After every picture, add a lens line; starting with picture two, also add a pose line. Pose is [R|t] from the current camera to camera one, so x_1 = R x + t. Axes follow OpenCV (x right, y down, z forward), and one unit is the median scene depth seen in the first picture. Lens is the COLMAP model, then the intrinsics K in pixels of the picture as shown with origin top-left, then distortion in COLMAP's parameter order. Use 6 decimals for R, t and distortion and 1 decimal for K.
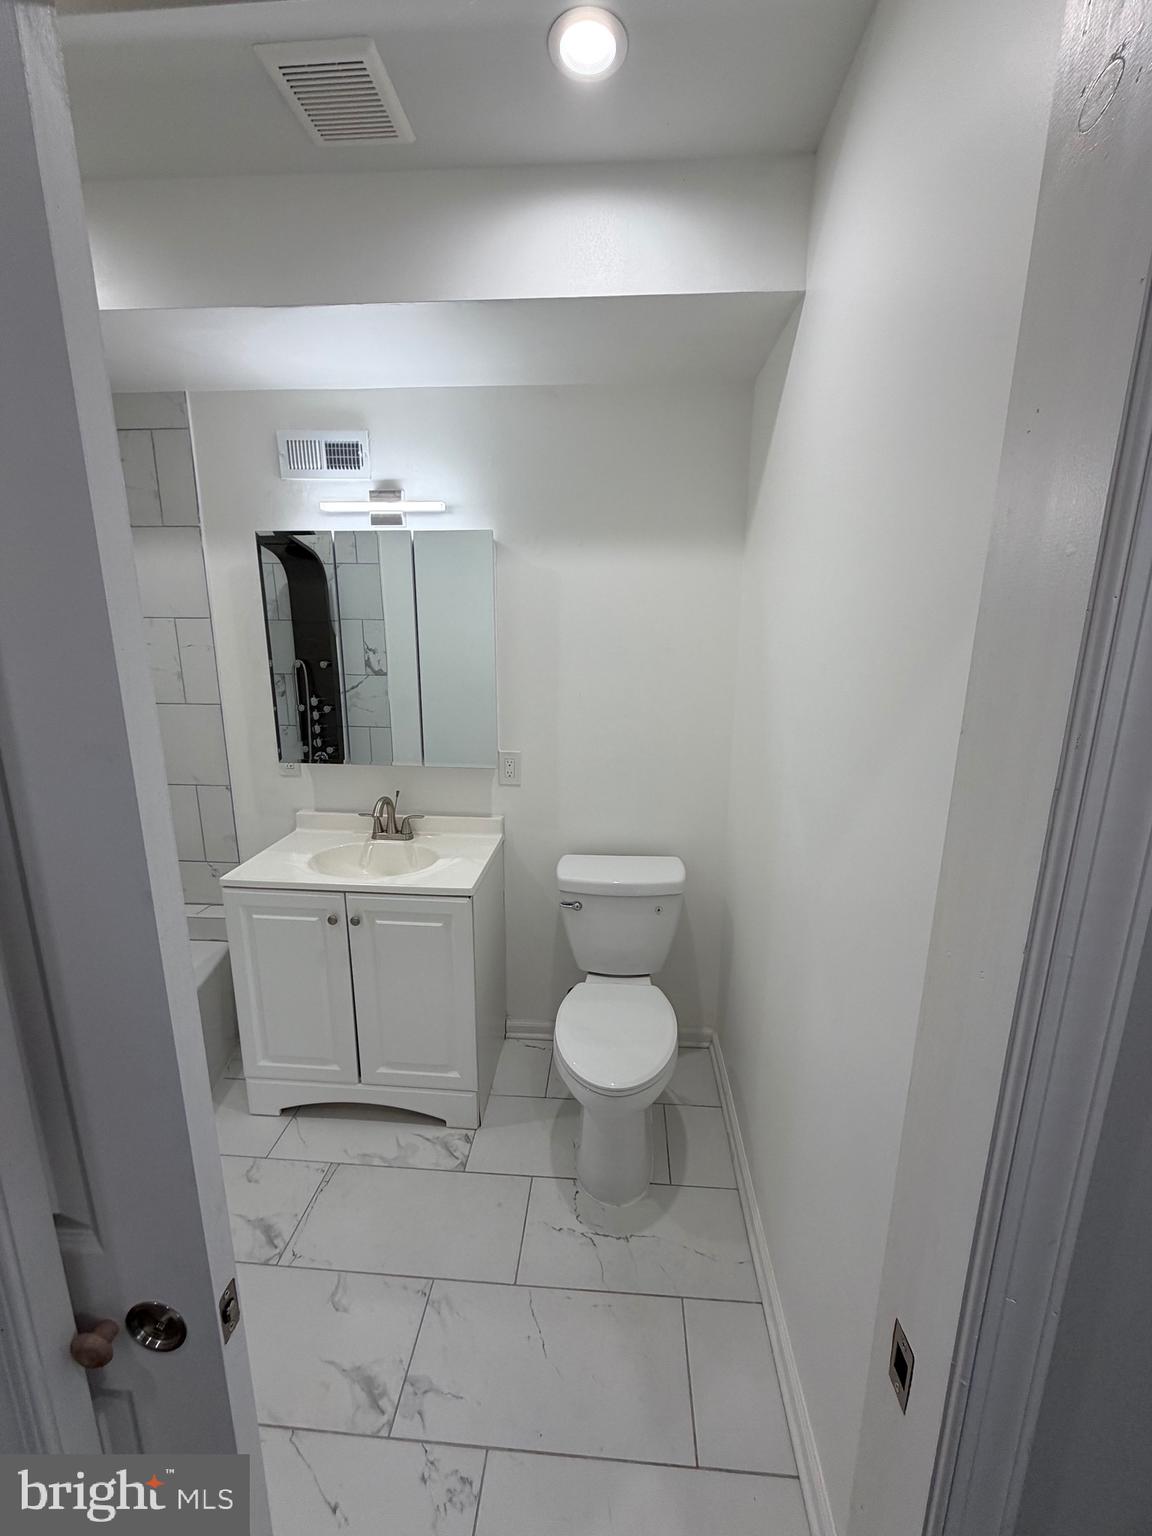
lens RADIAL K [[611.0, 0, 577.6], [0, 611.0, 760.3], [0, 0, 1]] dist [-0.000491, 0.000136]
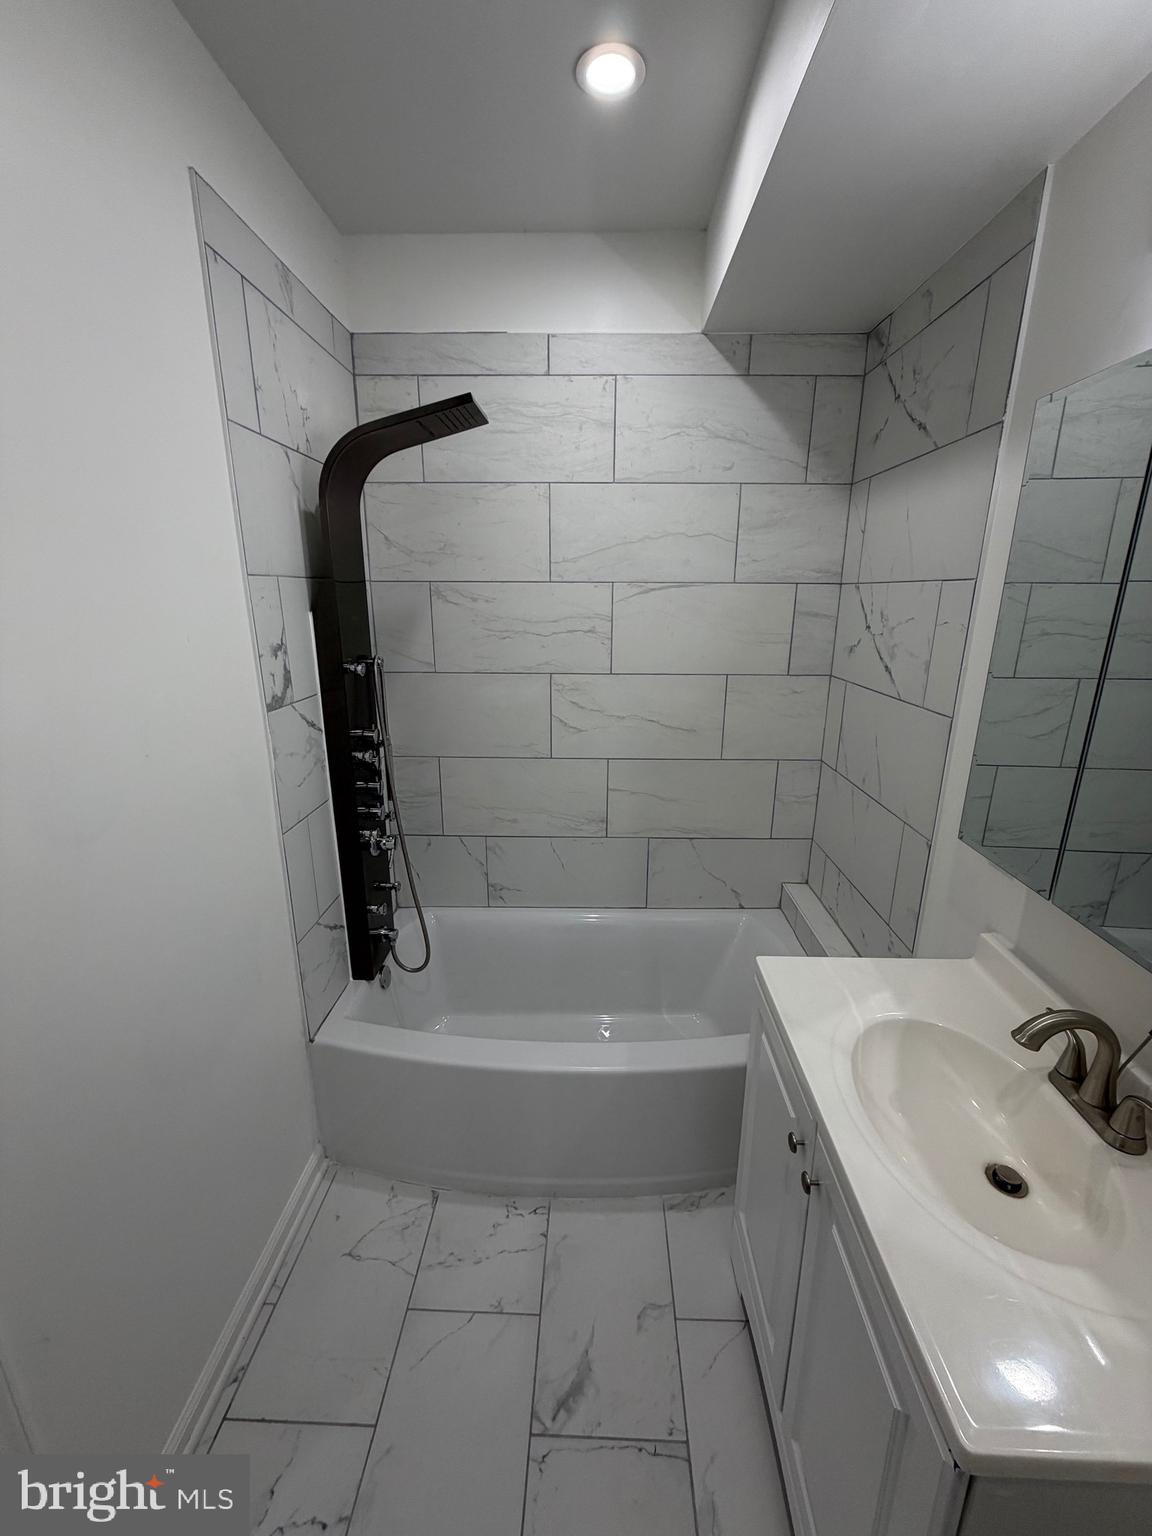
lens RADIAL K [[611.0, 0, 577.6], [0, 611.0, 760.3], [0, 0, 1]] dist [-0.000491, 0.000136]
pose [[0.036908, 0.260982, -0.964638, 0.018482], [-0.220198, 0.943694, 0.246891, -0.122837], [0.974757, 0.203299, 0.092298, 0.582371]]
